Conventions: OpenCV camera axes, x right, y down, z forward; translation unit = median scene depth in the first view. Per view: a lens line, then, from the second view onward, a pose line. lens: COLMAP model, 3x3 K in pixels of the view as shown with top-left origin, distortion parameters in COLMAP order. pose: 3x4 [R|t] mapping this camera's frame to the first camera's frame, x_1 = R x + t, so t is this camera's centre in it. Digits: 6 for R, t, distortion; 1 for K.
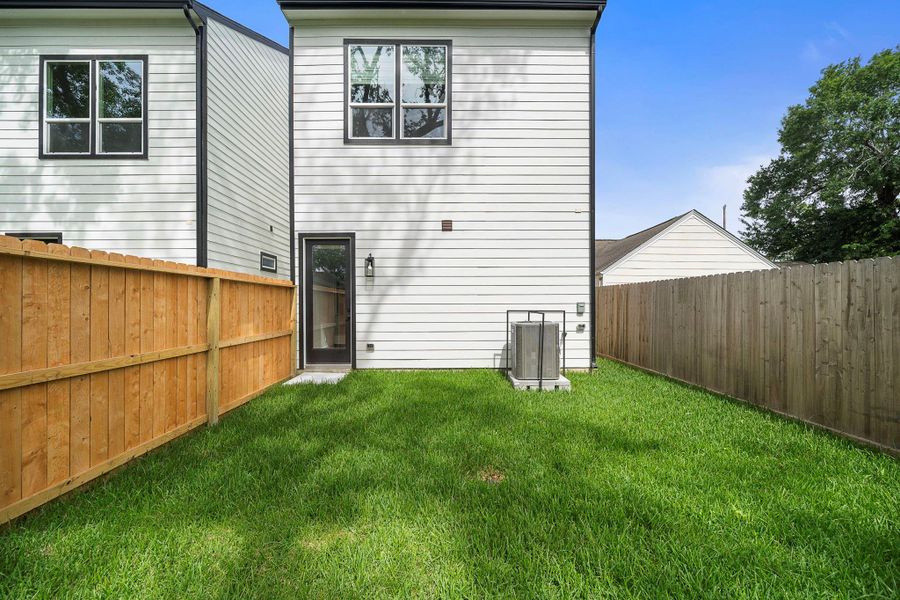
lens RADIAL K [[350.1, 0, 452.5], [0, 350.1, 304.1], [0, 0, 1]] dist [0.000943, -0.001131]
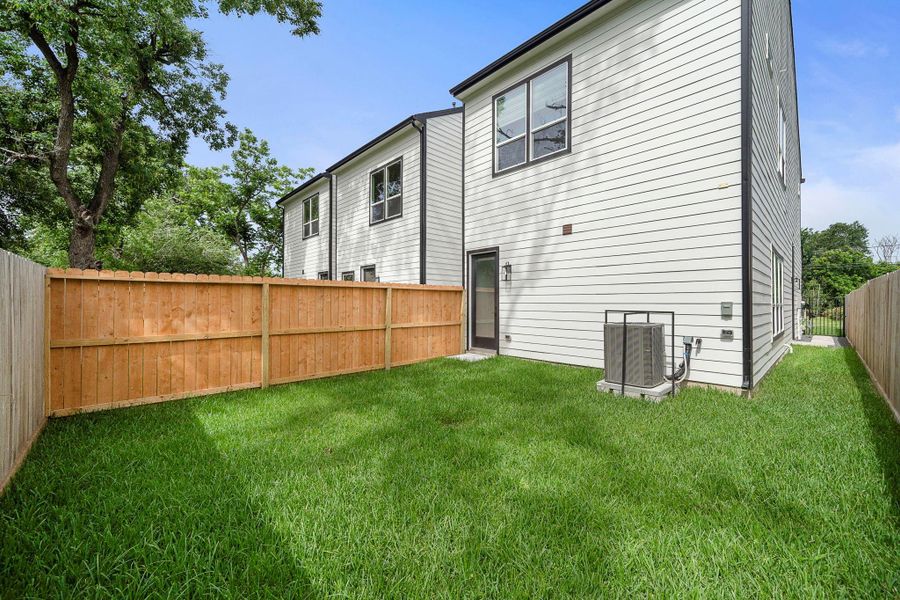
lens RADIAL K [[350.1, 0, 442.3], [0, 350.1, 299.7], [0, 0, 1]] dist [0.000943, -0.001131]
pose [[0.674781, -0.002049, -0.738015, 0.512649], [-0.002891, 0.999981, -0.005420, -0.004264], [0.738012, 0.005790, 0.674762, 0.002253]]
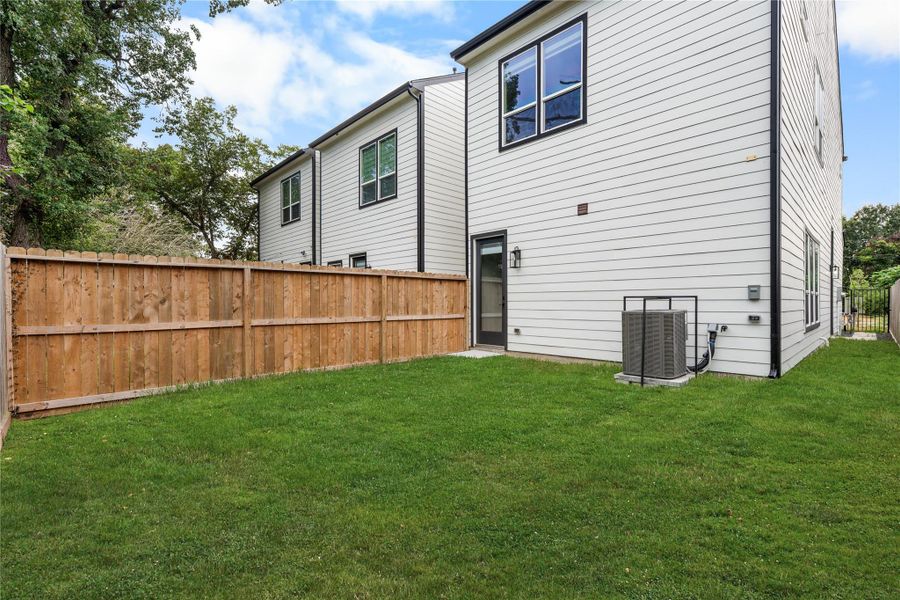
lens RADIAL K [[404.5, 0, 447.7], [0, 404.5, 304.0], [0, 0, 1]] dist [-0.007580, 0.003435]
pose [[0.686826, 0.004462, -0.726808, 0.534196], [0.001617, 0.999969, 0.007667, 0.025795], [0.726820, -0.006441, 0.686798, -0.027773]]
